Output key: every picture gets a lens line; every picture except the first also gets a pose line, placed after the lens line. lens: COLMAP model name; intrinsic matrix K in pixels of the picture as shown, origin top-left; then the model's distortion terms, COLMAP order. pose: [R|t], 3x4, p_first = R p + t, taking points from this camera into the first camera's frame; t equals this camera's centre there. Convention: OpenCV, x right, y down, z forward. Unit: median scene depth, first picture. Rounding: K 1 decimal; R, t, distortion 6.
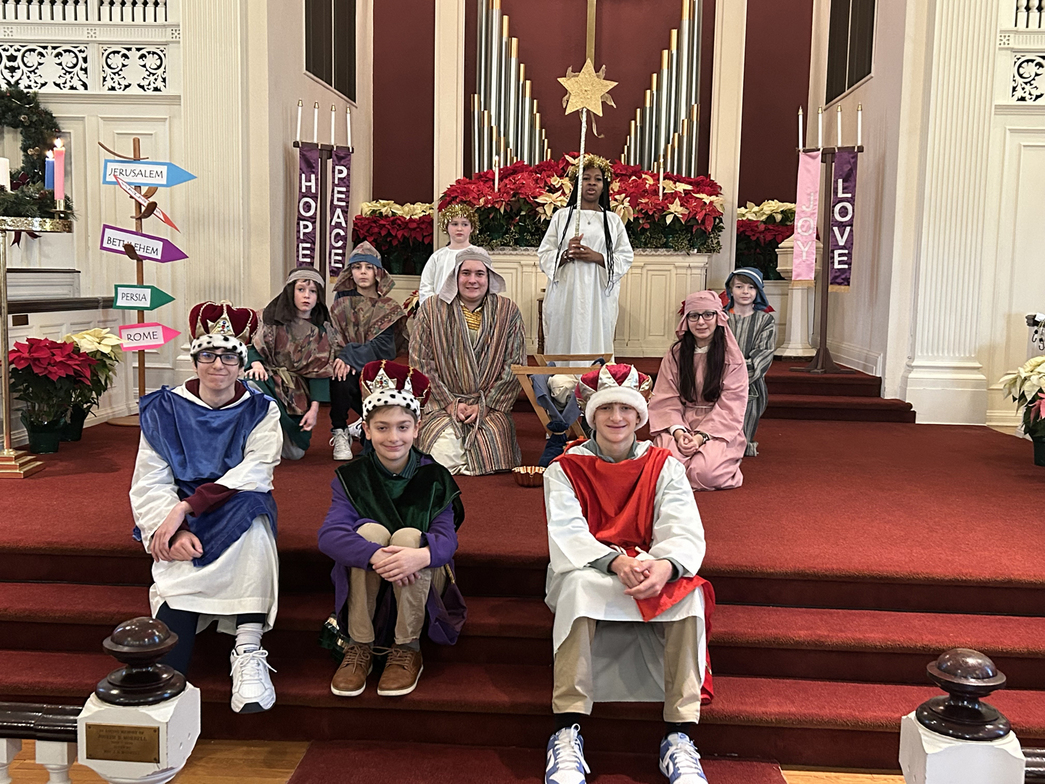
lens RADIAL K [[1130.7, 0, 523.0], [0, 1130.7, 392.1], [0, 0, 1]] dist [0.030832, 0.000000]
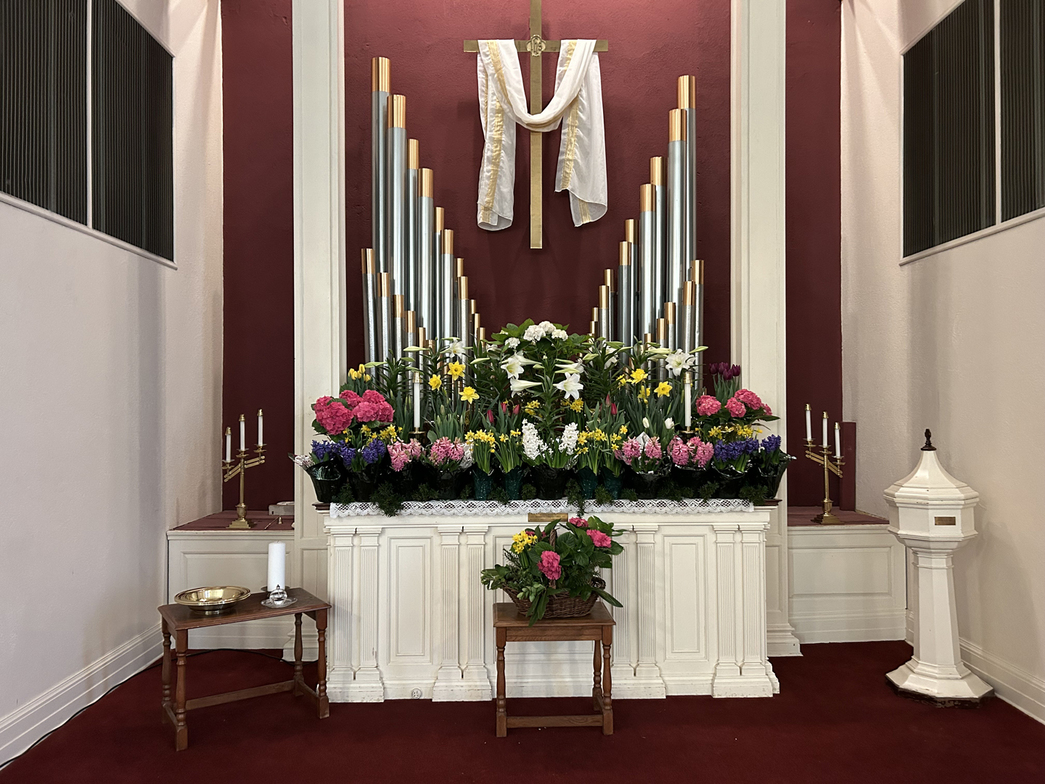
lens RADIAL K [[790.4, 0, 523.2], [0, 790.4, 393.5], [0, 0, 1]] dist [-0.006844, -0.000518]
pose [[0.995987, -0.022340, 0.086668, 0.006105], [0.032703, 0.992229, -0.120051, -0.119207], [-0.083313, 0.122403, 0.988977, 0.540876]]
